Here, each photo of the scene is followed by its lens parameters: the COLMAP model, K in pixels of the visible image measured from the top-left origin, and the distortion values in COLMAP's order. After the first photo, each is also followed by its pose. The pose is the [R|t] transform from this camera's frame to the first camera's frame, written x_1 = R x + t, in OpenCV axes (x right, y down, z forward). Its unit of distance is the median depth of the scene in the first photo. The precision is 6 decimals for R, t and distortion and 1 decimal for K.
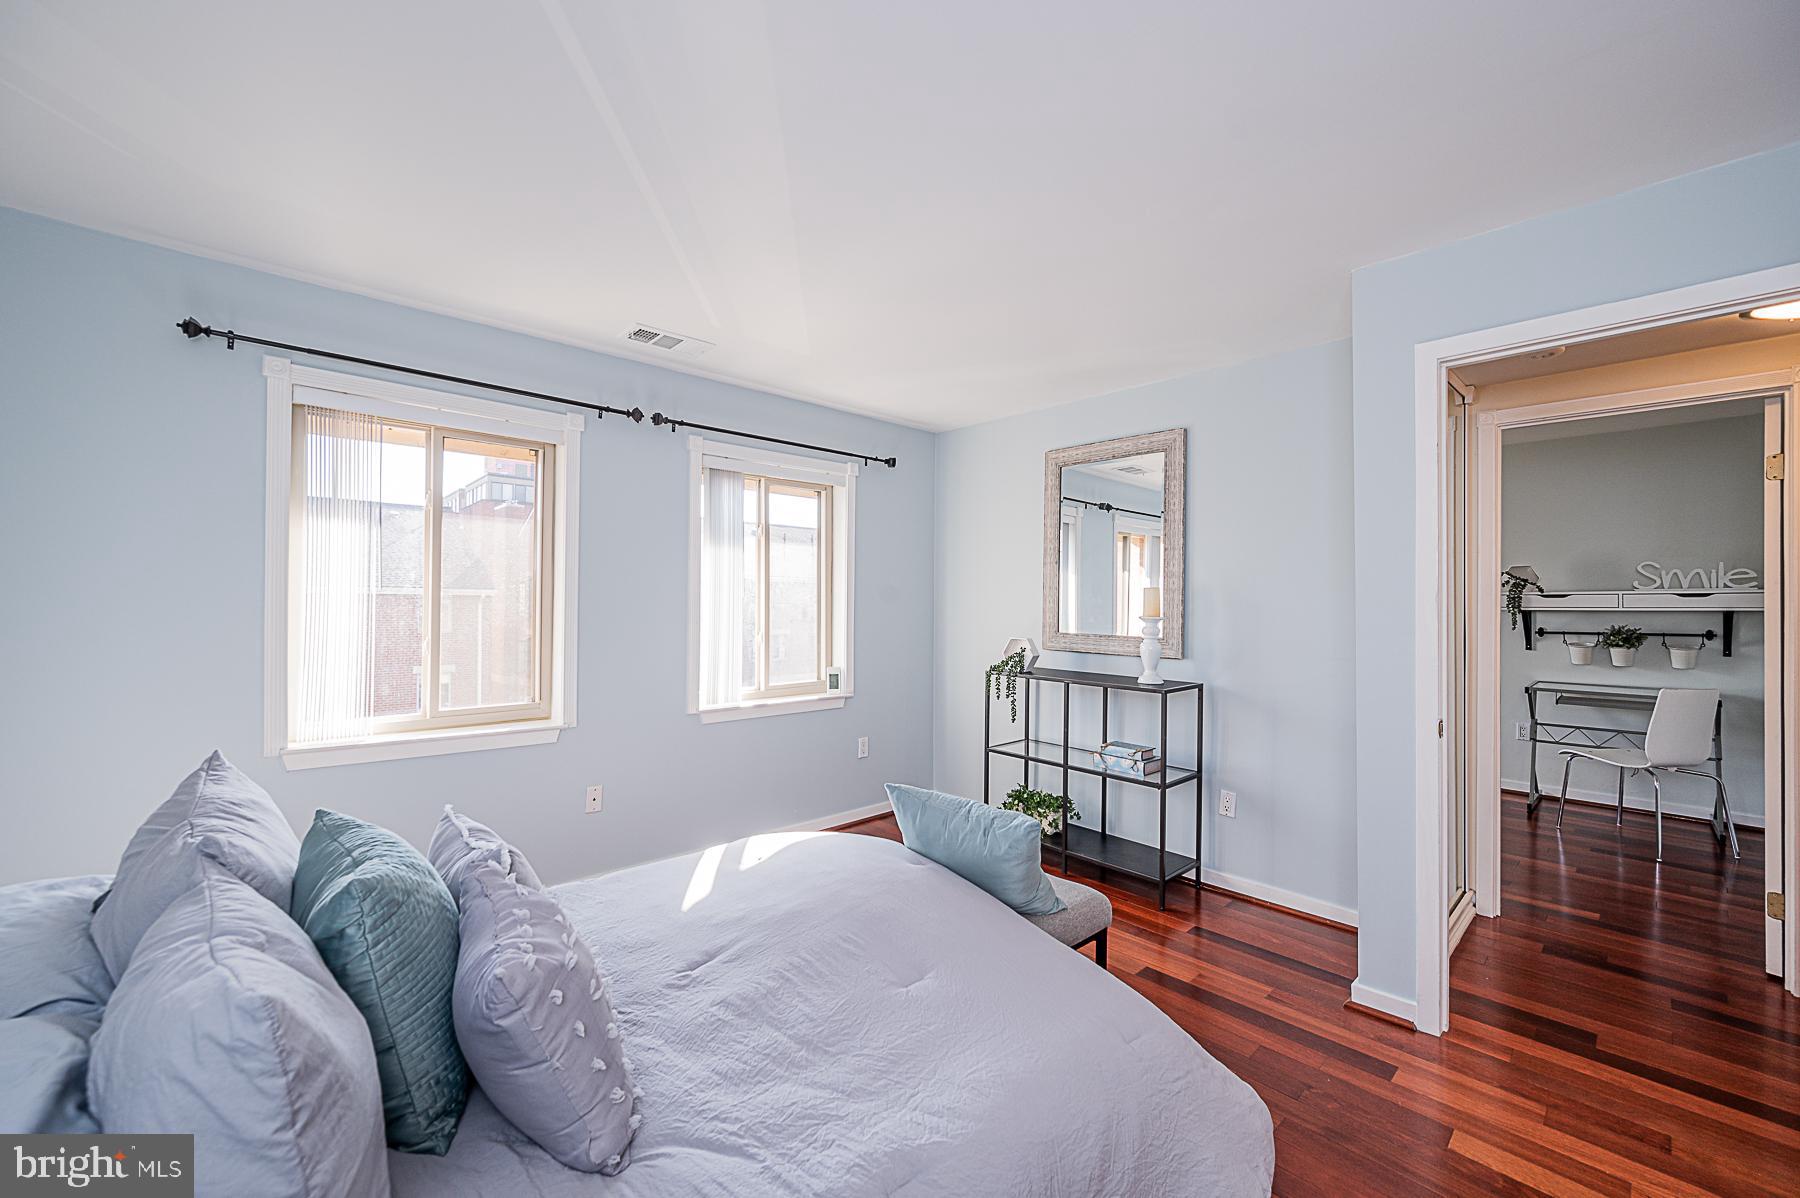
lens RADIAL K [[721.6, 0, 898.9], [0, 721.6, 585.4], [0, 0, 1]] dist [-0.000935, -0.000161]
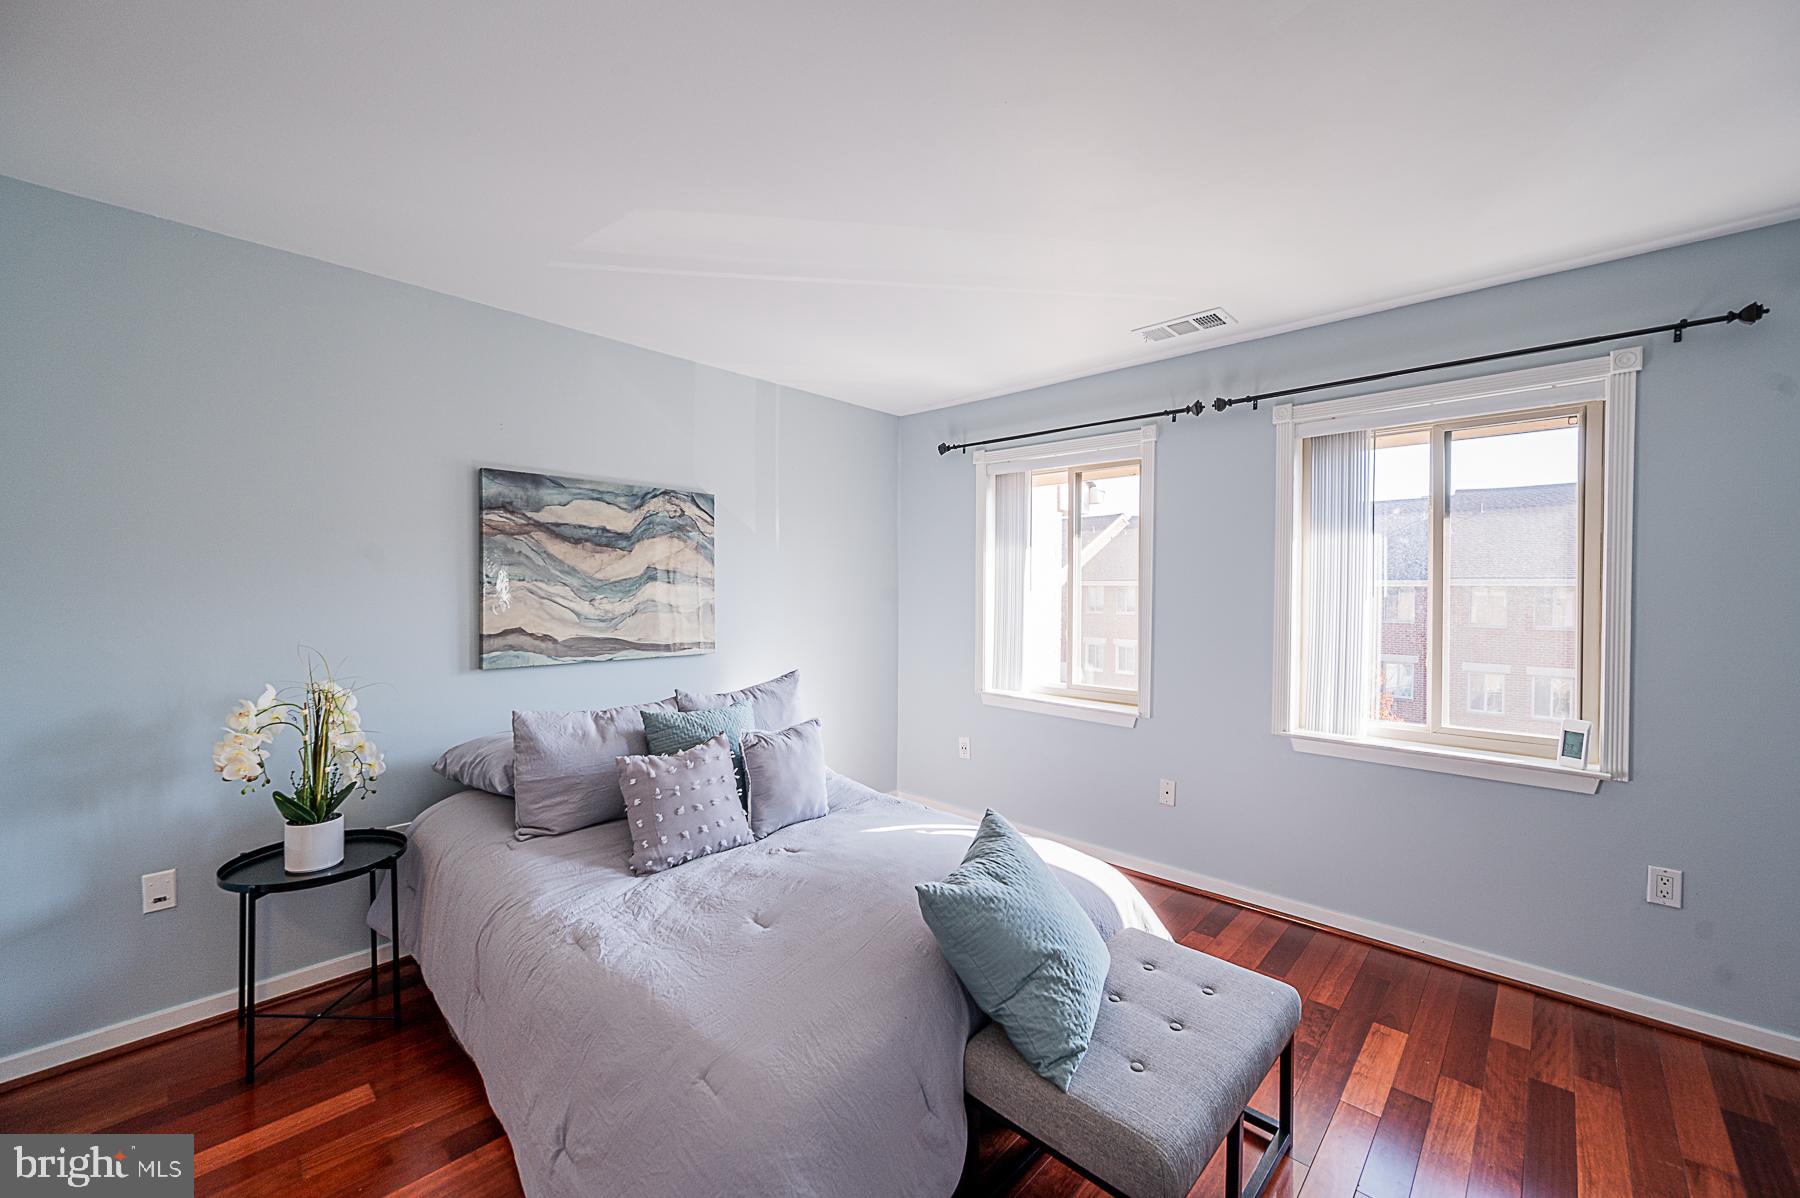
lens RADIAL K [[707.7, 0, 900.5], [0, 707.7, 595.4], [0, 0, 1]] dist [-0.001386, -0.000226]
pose [[0.061354, -0.003484, -0.998110, 0.480369], [0.013043, 0.999911, -0.002689, 0.009609], [0.998031, -0.012853, 0.061394, 0.473176]]
